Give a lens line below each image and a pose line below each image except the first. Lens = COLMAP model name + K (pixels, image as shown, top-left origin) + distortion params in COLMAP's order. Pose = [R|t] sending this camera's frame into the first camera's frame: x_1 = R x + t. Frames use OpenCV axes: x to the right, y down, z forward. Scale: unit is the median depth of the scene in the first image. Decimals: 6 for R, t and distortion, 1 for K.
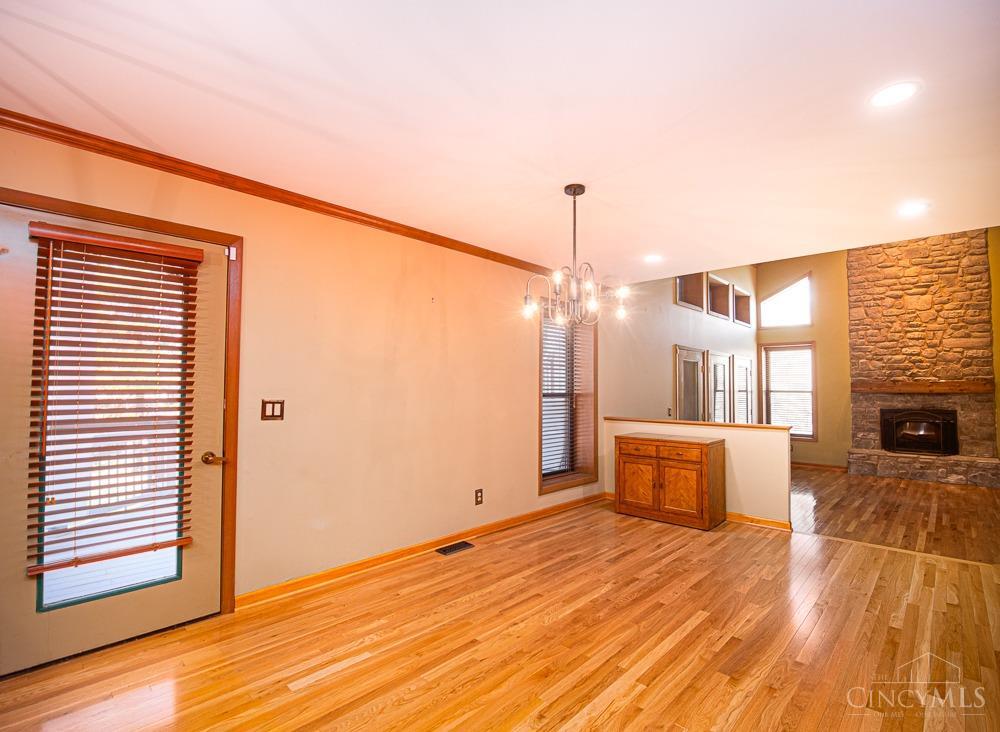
lens RADIAL K [[481.8, 0, 509.0], [0, 481.8, 367.4], [0, 0, 1]] dist [-0.013516, 0.001323]
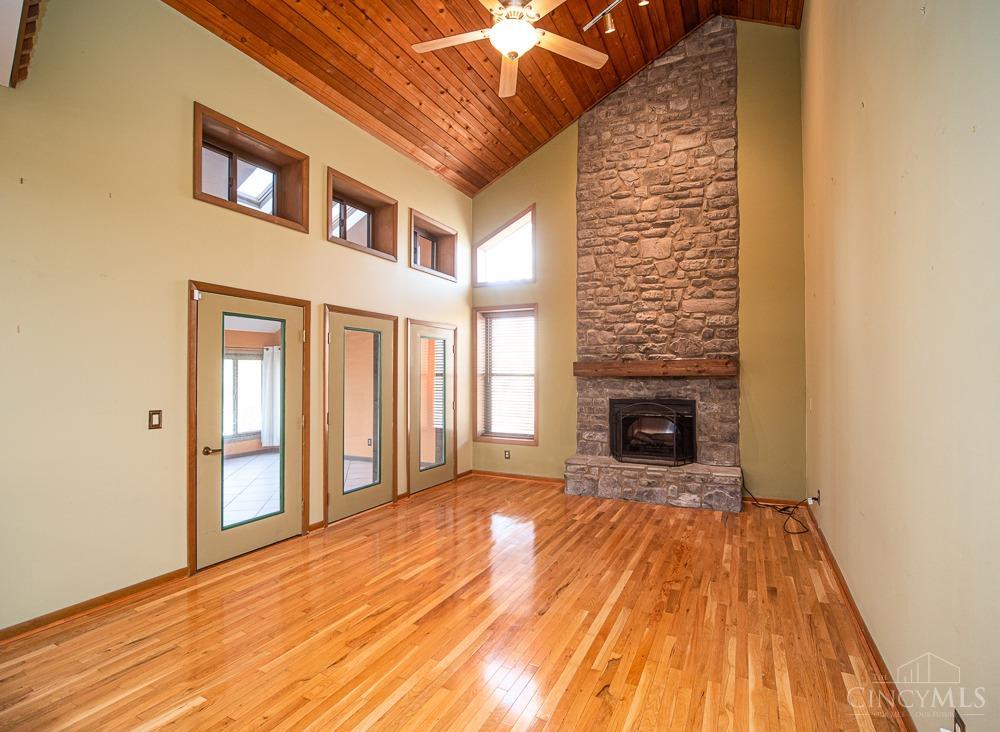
lens RADIAL K [[469.6, 0, 506.2], [0, 469.6, 370.7], [0, 0, 1]] dist [-0.011080, -0.000966]
pose [[0.960164, -0.001989, 0.279429, 0.462078], [-0.008998, 0.999236, 0.038034, 0.020979], [-0.279291, -0.039033, 0.959413, 0.400038]]
